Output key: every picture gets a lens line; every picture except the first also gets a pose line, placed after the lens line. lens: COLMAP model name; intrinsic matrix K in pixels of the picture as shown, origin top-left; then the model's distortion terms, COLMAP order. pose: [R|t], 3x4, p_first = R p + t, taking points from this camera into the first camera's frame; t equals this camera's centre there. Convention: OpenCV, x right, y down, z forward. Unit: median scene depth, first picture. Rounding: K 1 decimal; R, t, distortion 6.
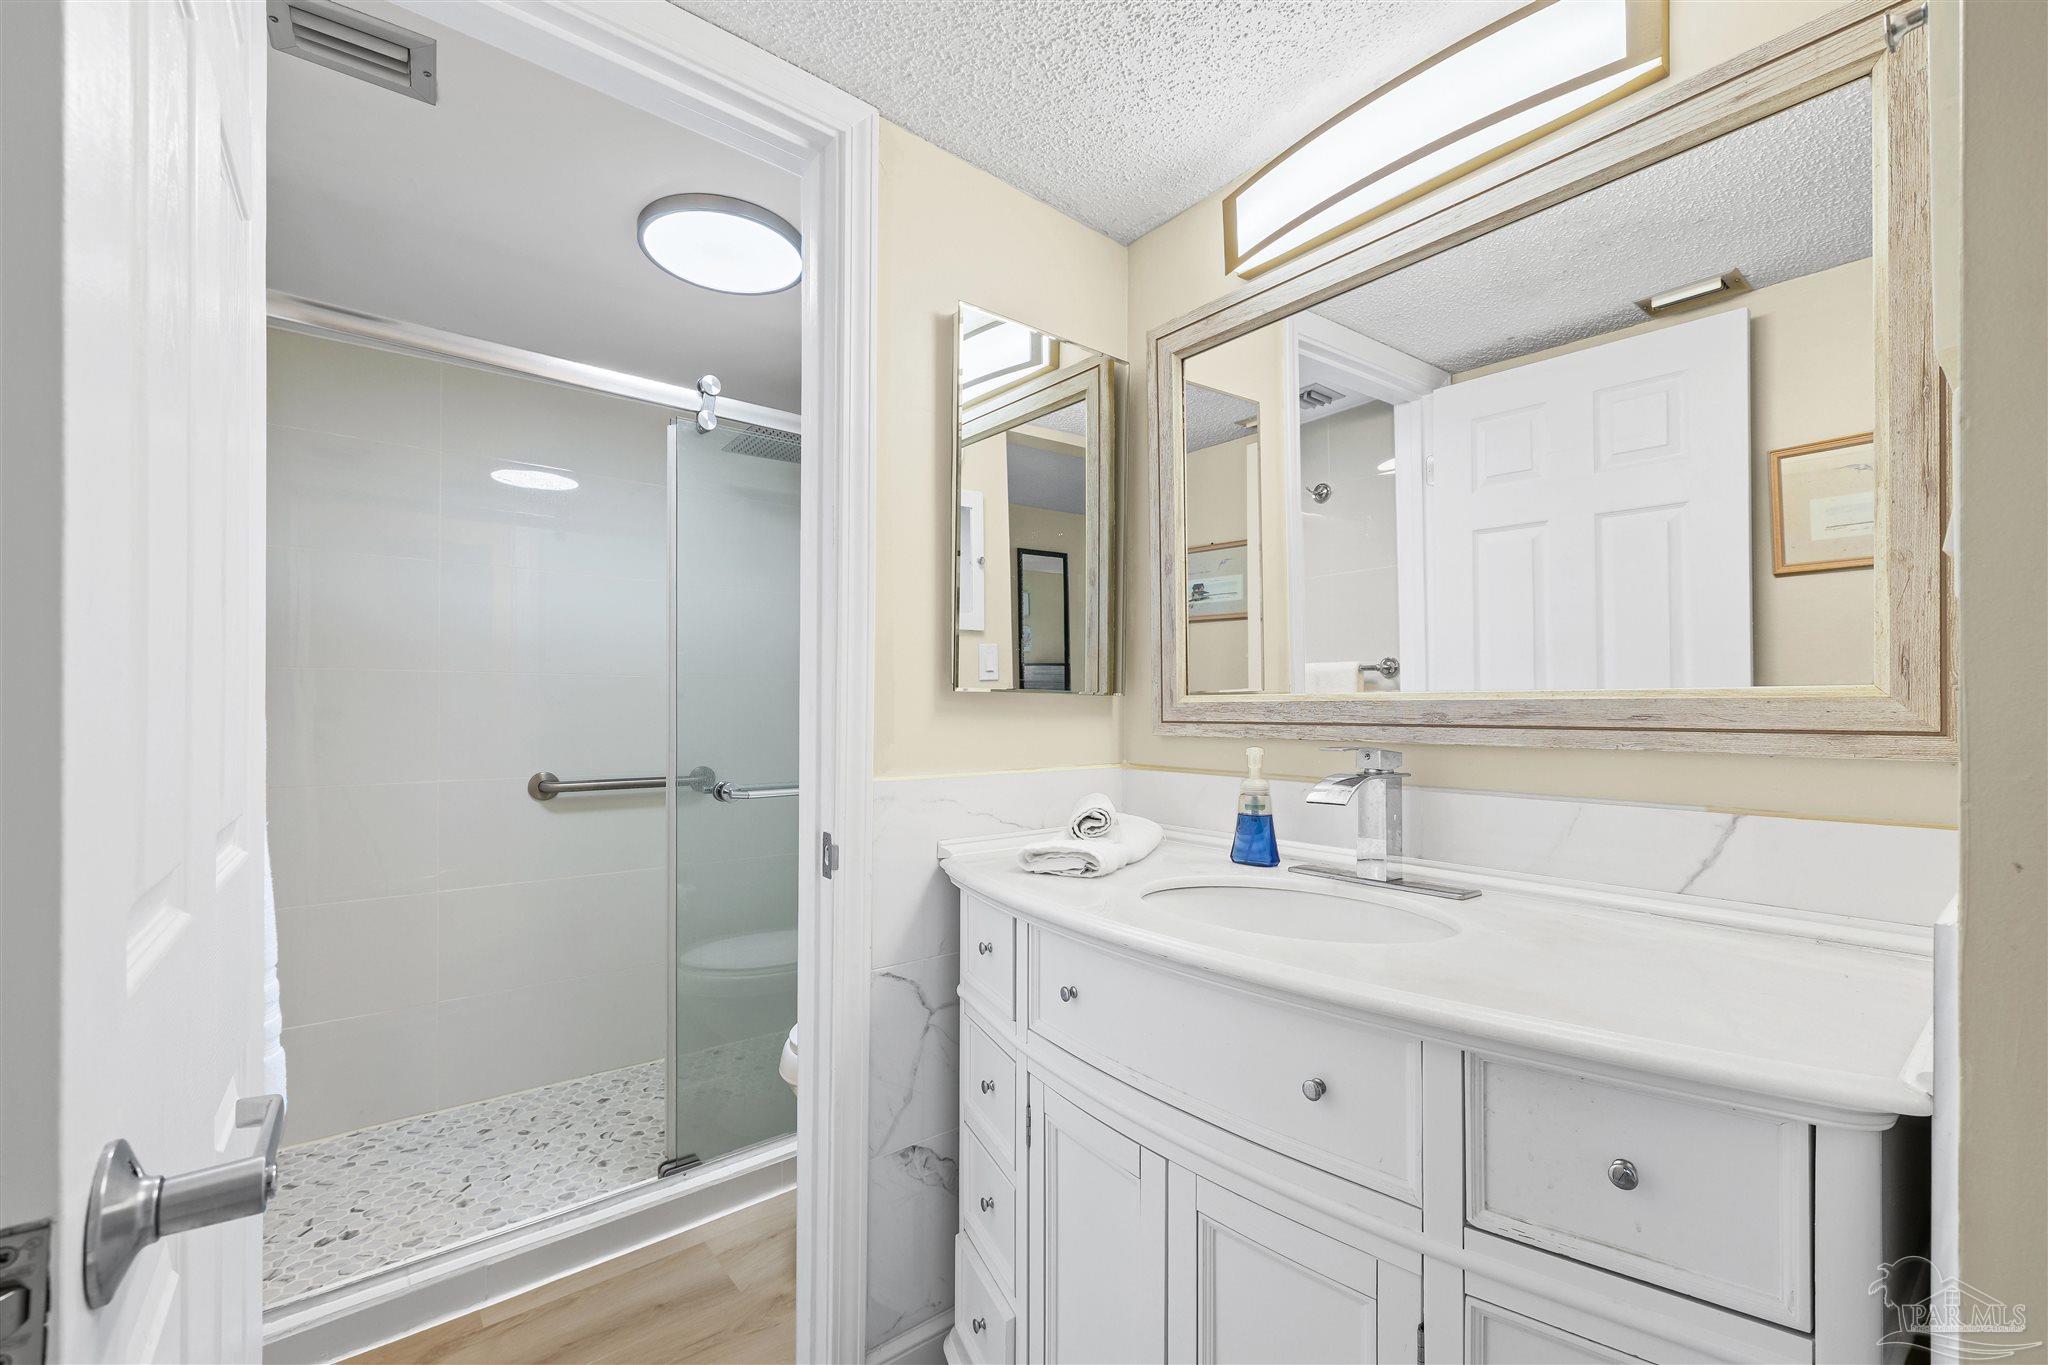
lens RADIAL K [[862.2, 0, 1018.3], [0, 862.2, 707.1], [0, 0, 1]] dist [0.003189, 0.000249]
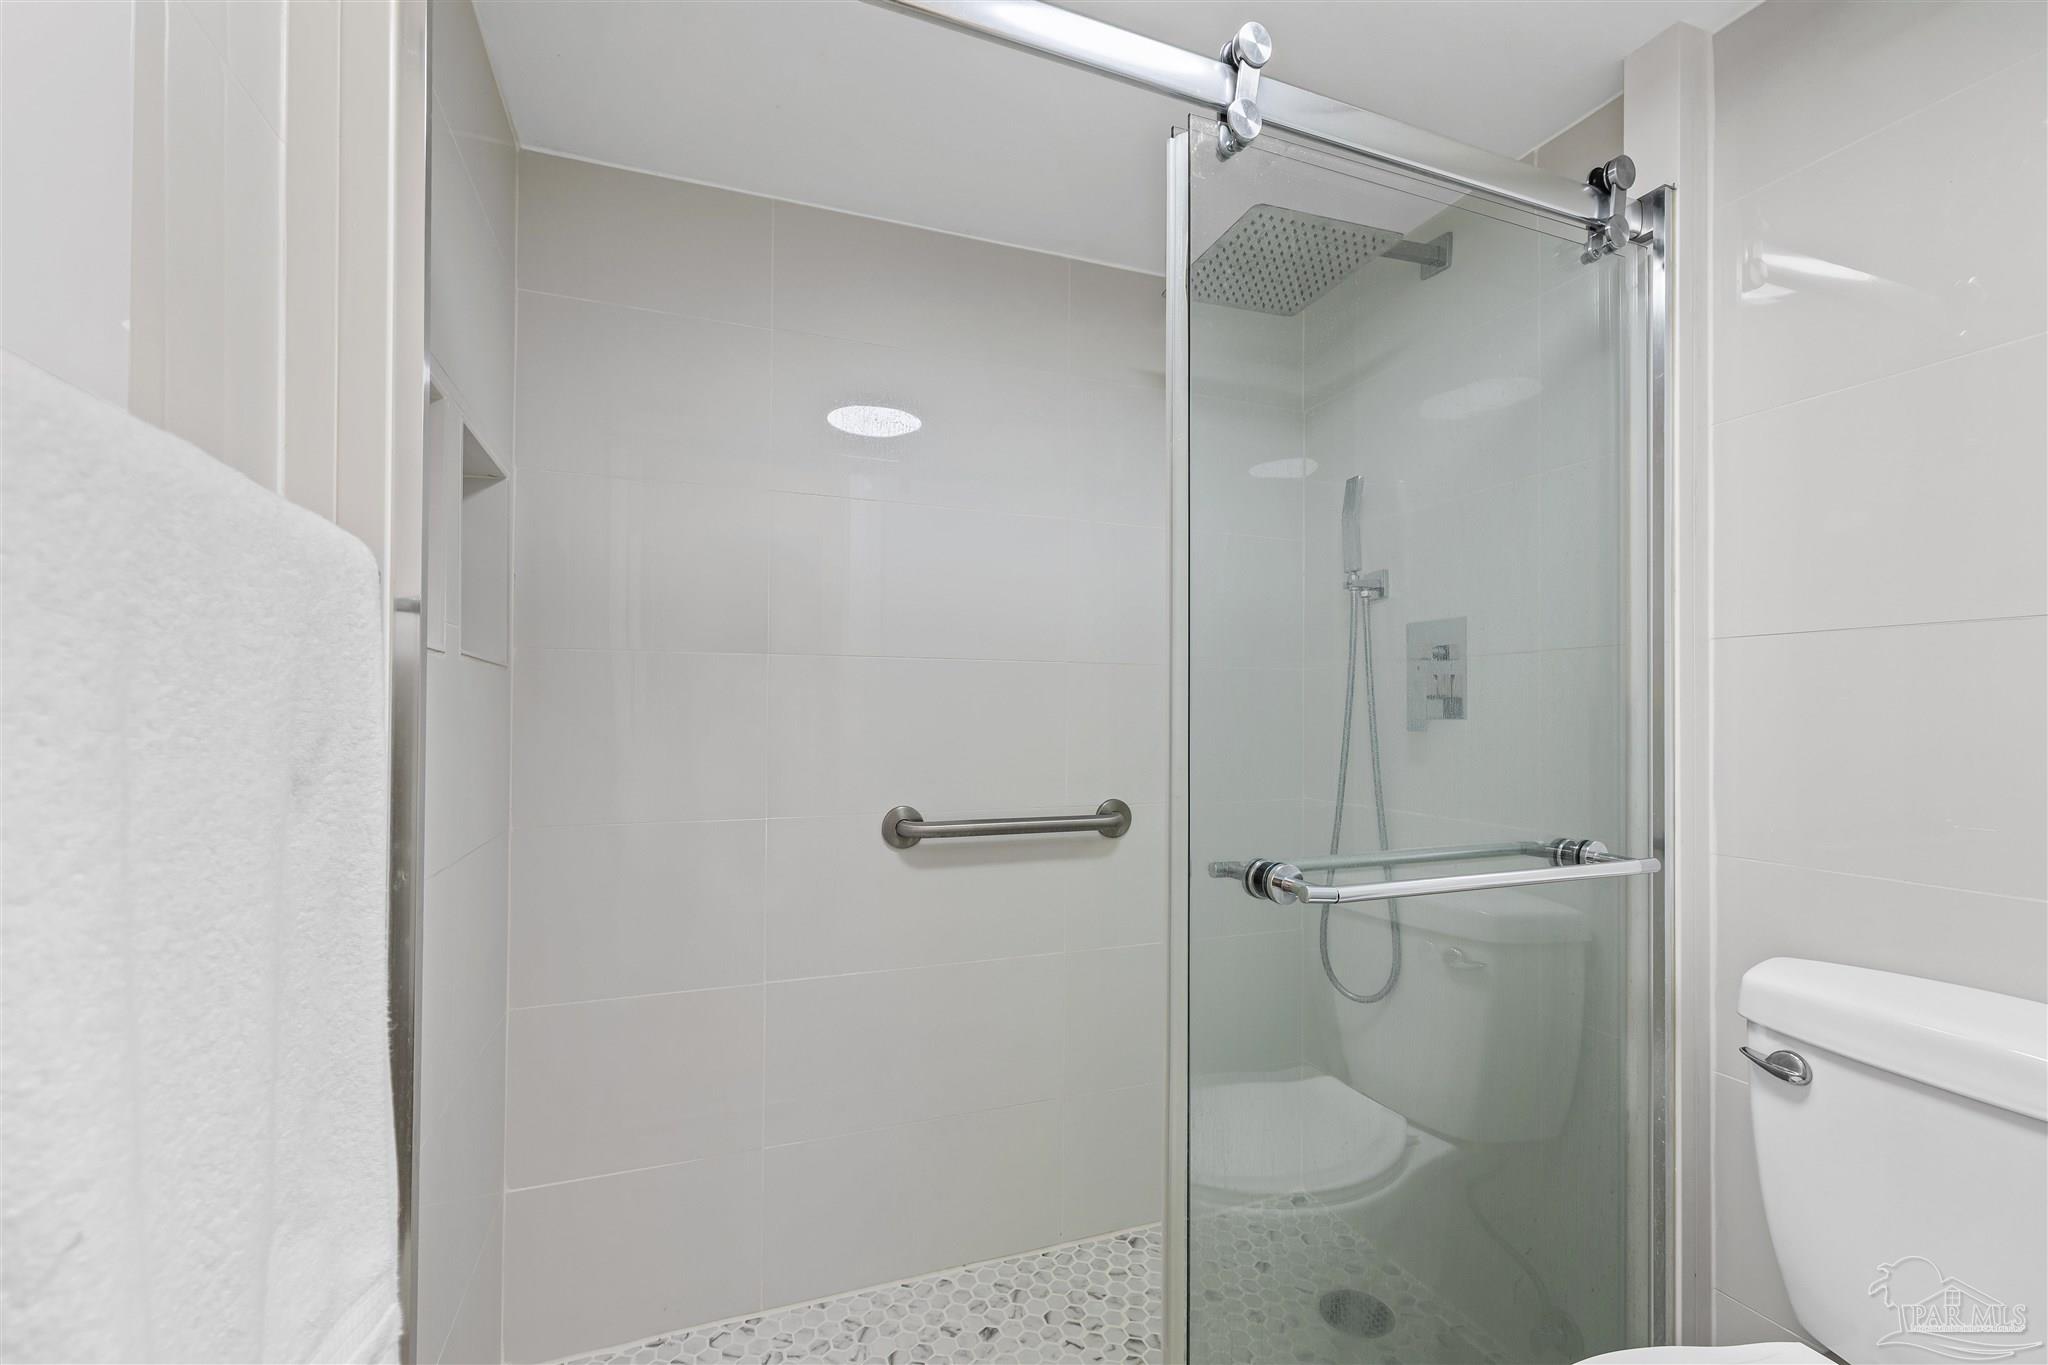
lens RADIAL K [[862.2, 0, 1018.3], [0, 862.2, 707.1], [0, 0, 1]] dist [0.003189, 0.000249]
pose [[0.953479, 0.000150, -0.301460, -0.263870], [-0.002548, 0.999968, -0.007561, 0.003522], [0.301450, 0.007978, 0.953449, 0.392240]]
